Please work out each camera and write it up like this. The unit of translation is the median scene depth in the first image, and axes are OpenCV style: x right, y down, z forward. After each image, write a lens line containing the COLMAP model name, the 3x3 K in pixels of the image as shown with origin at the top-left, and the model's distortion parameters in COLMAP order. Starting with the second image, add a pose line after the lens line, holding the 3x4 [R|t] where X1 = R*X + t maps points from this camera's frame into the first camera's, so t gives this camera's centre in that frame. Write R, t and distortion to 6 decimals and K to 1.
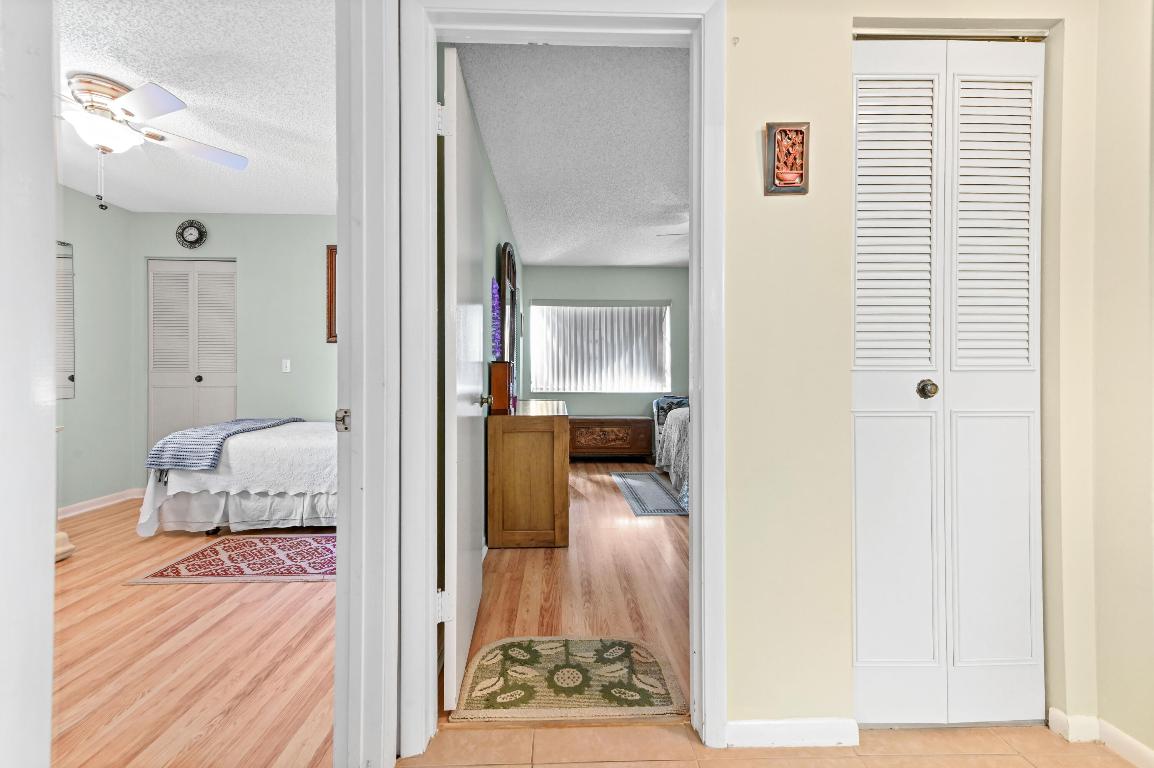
lens RADIAL K [[453.7, 0, 574.2], [0, 453.7, 378.4], [0, 0, 1]] dist [0.009117, -0.000167]
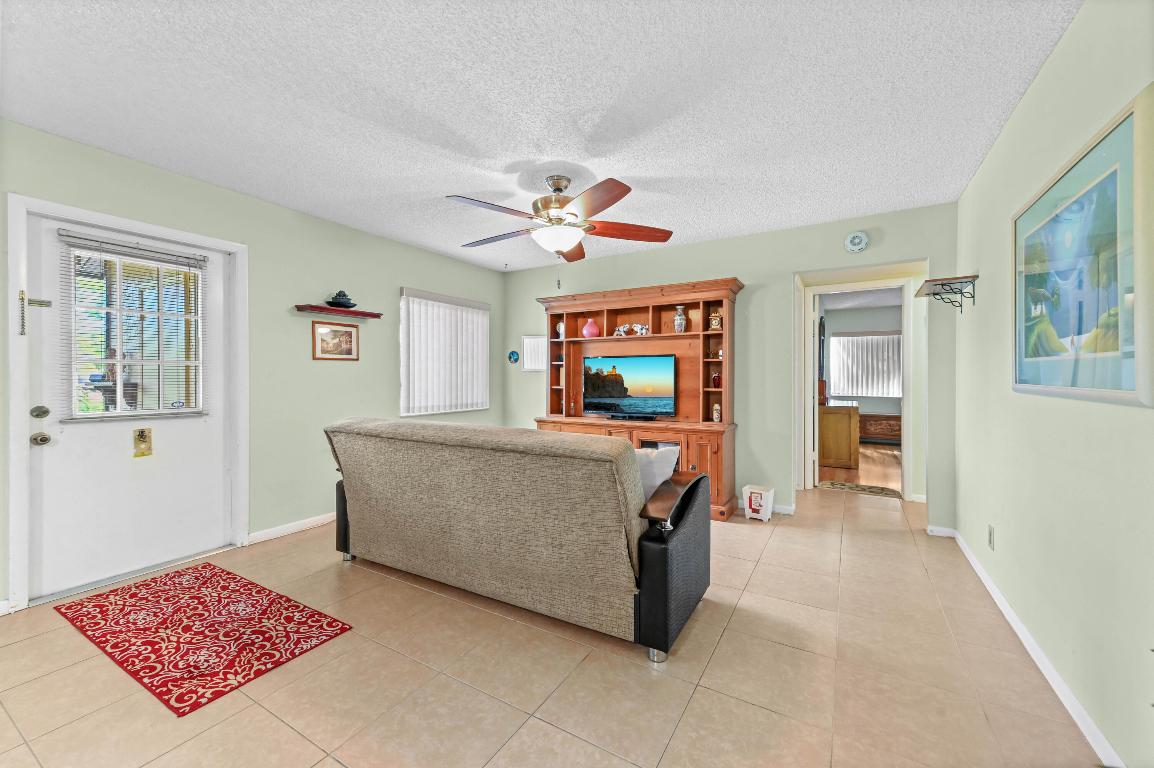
lens RADIAL K [[456.4, 0, 577.0], [0, 456.4, 384.0], [0, 0, 1]] dist [0.011214, 0.000186]
pose [[0.838963, 0.002077, -0.544185, 0.024797], [0.001587, 0.999979, 0.006263, -0.019130], [0.544186, -0.006118, 0.838942, -0.753241]]
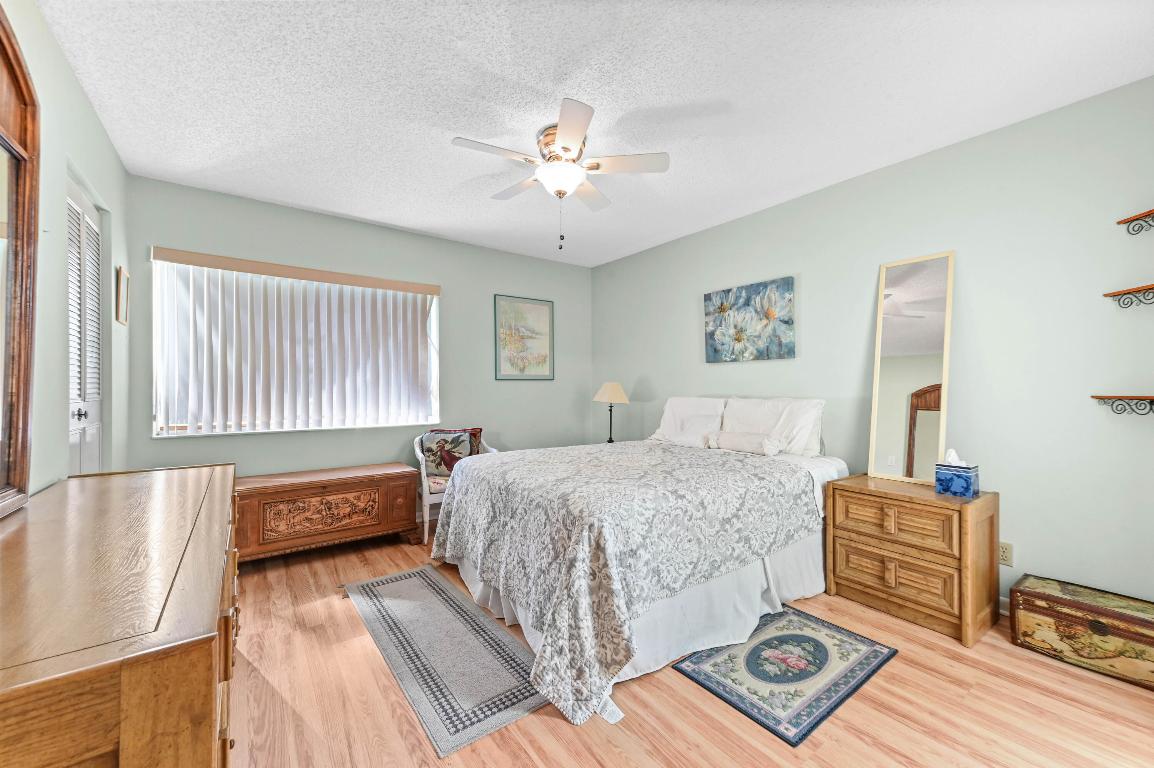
lens RADIAL K [[438.2, 0, 577.0], [0, 438.2, 384.0], [0, 0, 1]] dist [0.002034, 0.000051]
pose [[0.816707, 0.000654, 0.577052, 0.004971], [0.009534, 0.999848, -0.014627, -0.017929], [-0.576974, 0.017448, 0.816576, 0.389248]]
